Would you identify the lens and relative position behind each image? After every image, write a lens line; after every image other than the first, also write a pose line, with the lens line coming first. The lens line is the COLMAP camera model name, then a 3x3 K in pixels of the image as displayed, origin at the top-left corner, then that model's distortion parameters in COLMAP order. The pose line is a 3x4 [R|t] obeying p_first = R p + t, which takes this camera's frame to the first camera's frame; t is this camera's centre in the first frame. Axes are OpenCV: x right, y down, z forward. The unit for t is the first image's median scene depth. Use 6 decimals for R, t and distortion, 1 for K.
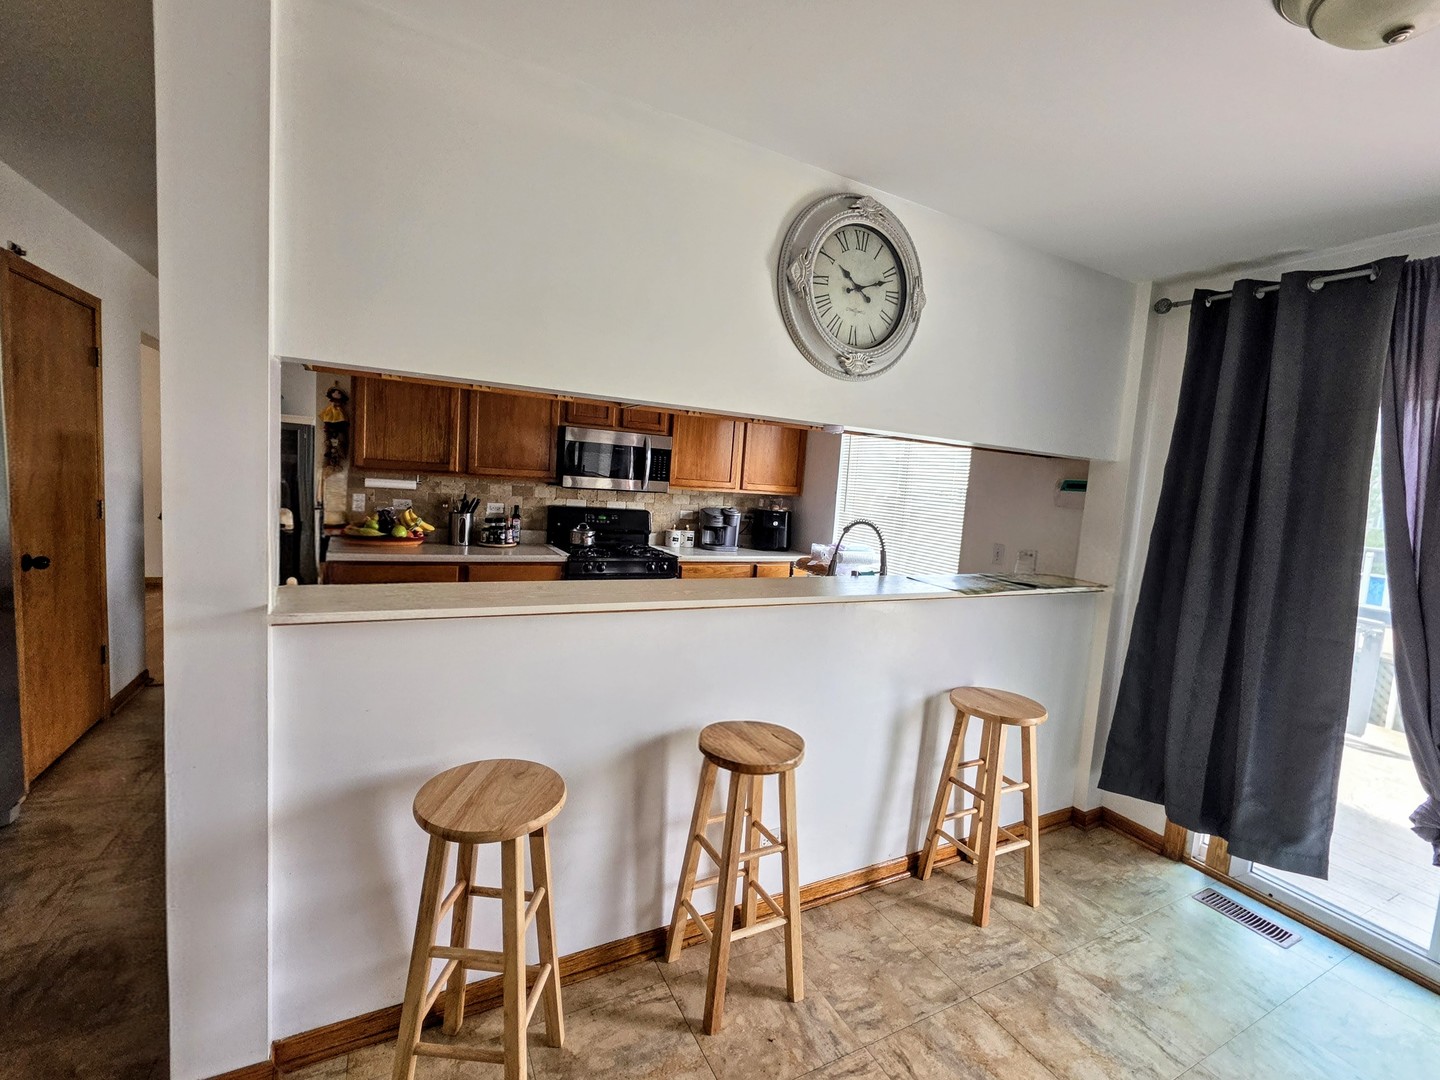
lens RADIAL K [[578.5, 0, 720.0], [0, 578.5, 540.0], [0, 0, 1]] dist [-0.000683, 0.003850]
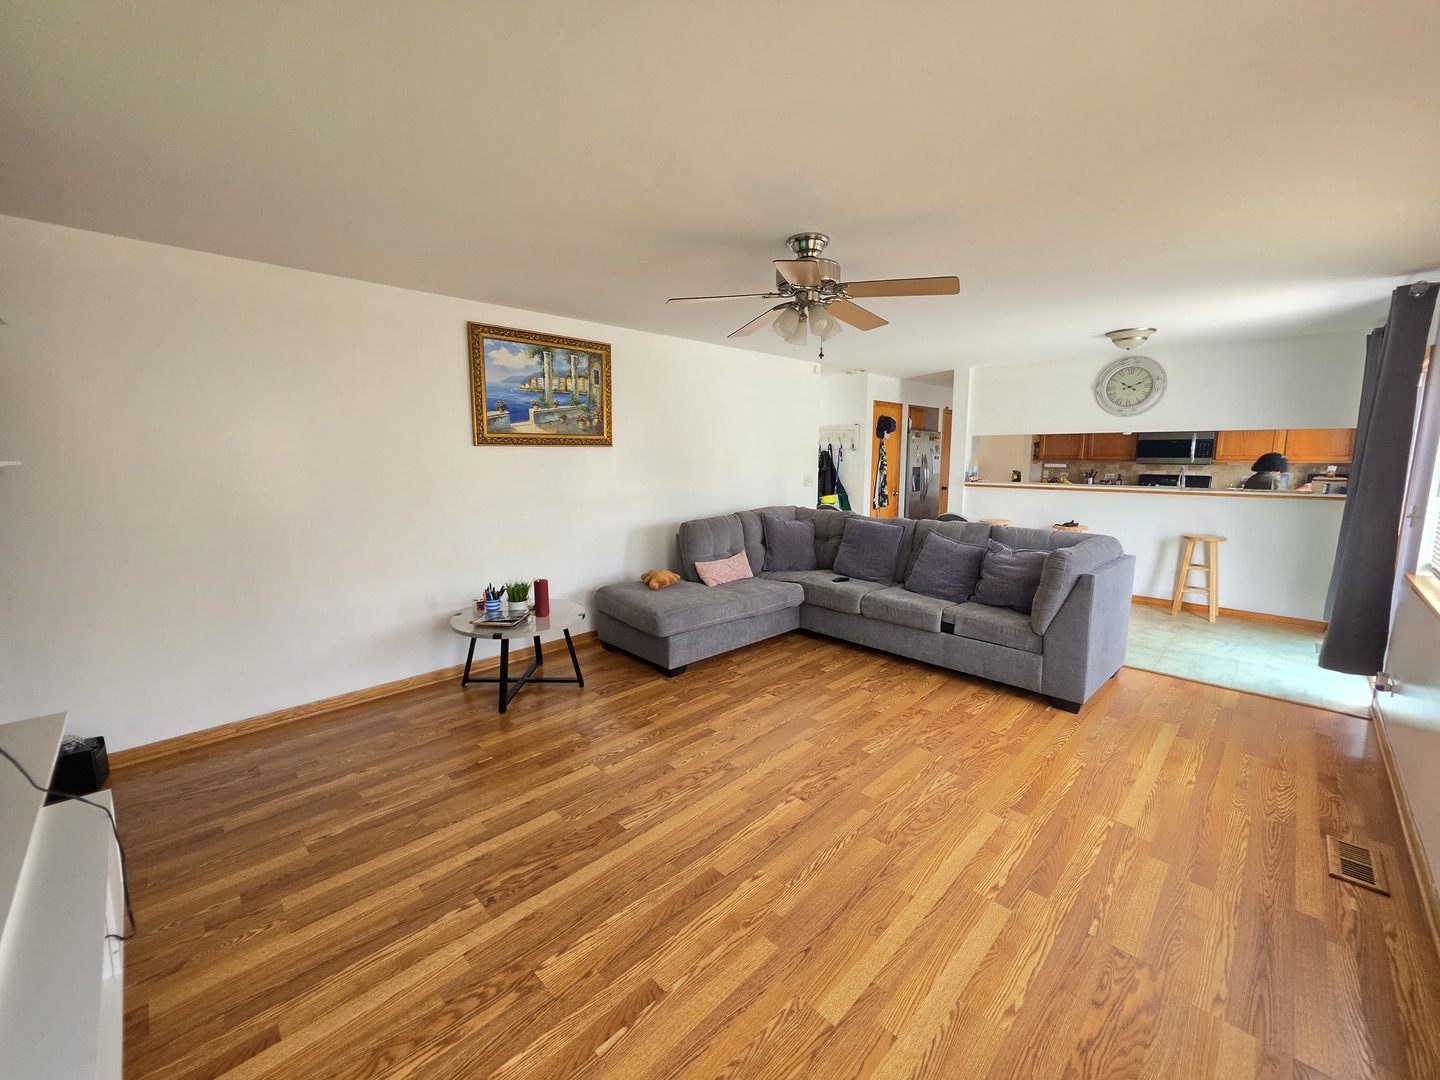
lens RADIAL K [[578.5, 0, 720.0], [0, 578.5, 540.0], [0, 0, 1]] dist [-0.000683, 0.003850]
pose [[0.268443, 0.065355, -0.961076, 1.295494], [-0.086238, 0.995320, 0.043596, 0.211100], [0.959428, 0.071178, 0.272823, -0.917966]]
